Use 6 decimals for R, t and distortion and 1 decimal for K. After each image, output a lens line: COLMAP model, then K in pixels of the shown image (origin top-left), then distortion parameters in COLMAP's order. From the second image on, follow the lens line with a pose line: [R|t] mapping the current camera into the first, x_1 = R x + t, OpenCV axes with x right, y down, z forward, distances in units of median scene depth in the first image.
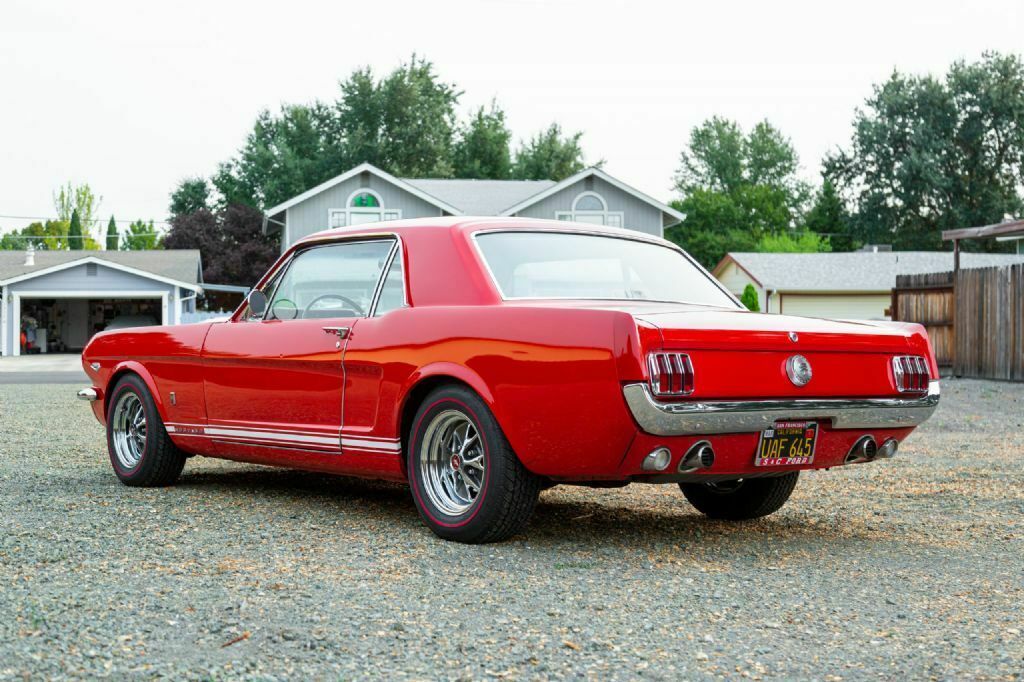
lens RADIAL K [[1536.6, 0, 491.9], [0, 1536.6, 328.5], [0, 0, 1]] dist [0.042881, 0.008549]
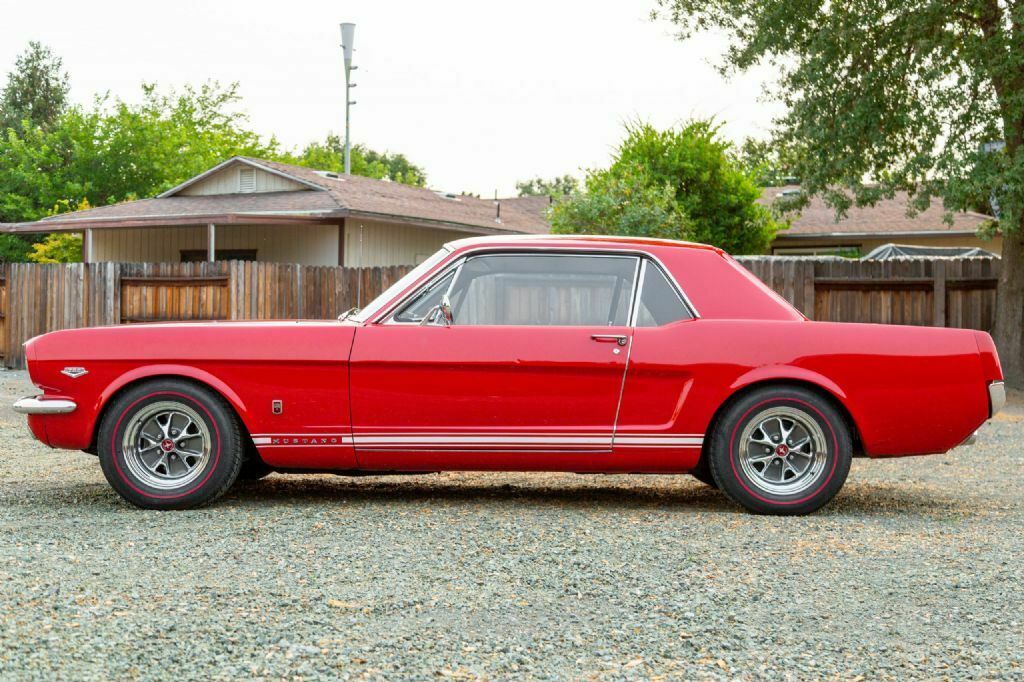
lens RADIAL K [[1536.6, 0, 491.9], [0, 1536.6, 328.5], [0, 0, 1]] dist [0.042881, 0.008549]
pose [[0.611489, 0.009956, 0.791190, -0.325004], [-0.017186, 0.999852, 0.000701, -0.001568], [-0.791066, -0.014026, 0.611570, 0.129469]]
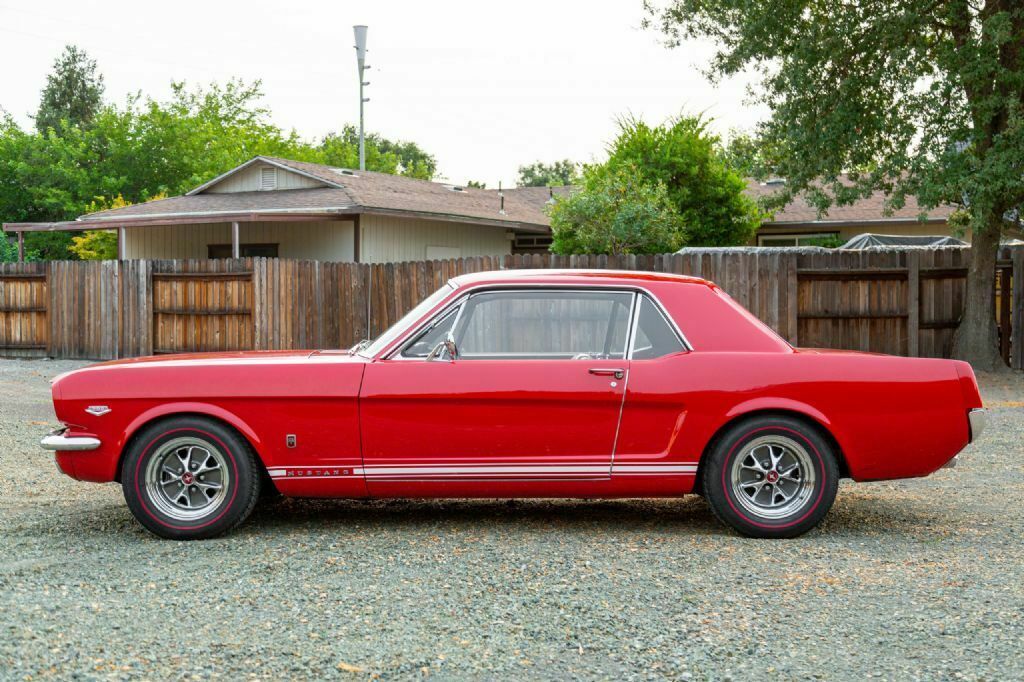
lens RADIAL K [[1407.4, 0, 494.4], [0, 1407.4, 341.8], [0, 0, 1]] dist [0.023044, 0.031543]
pose [[0.614044, -0.024554, 0.788890, -0.313108], [-0.005030, 0.999374, 0.035020, -0.018351], [-0.789256, -0.025472, 0.613536, 0.137566]]
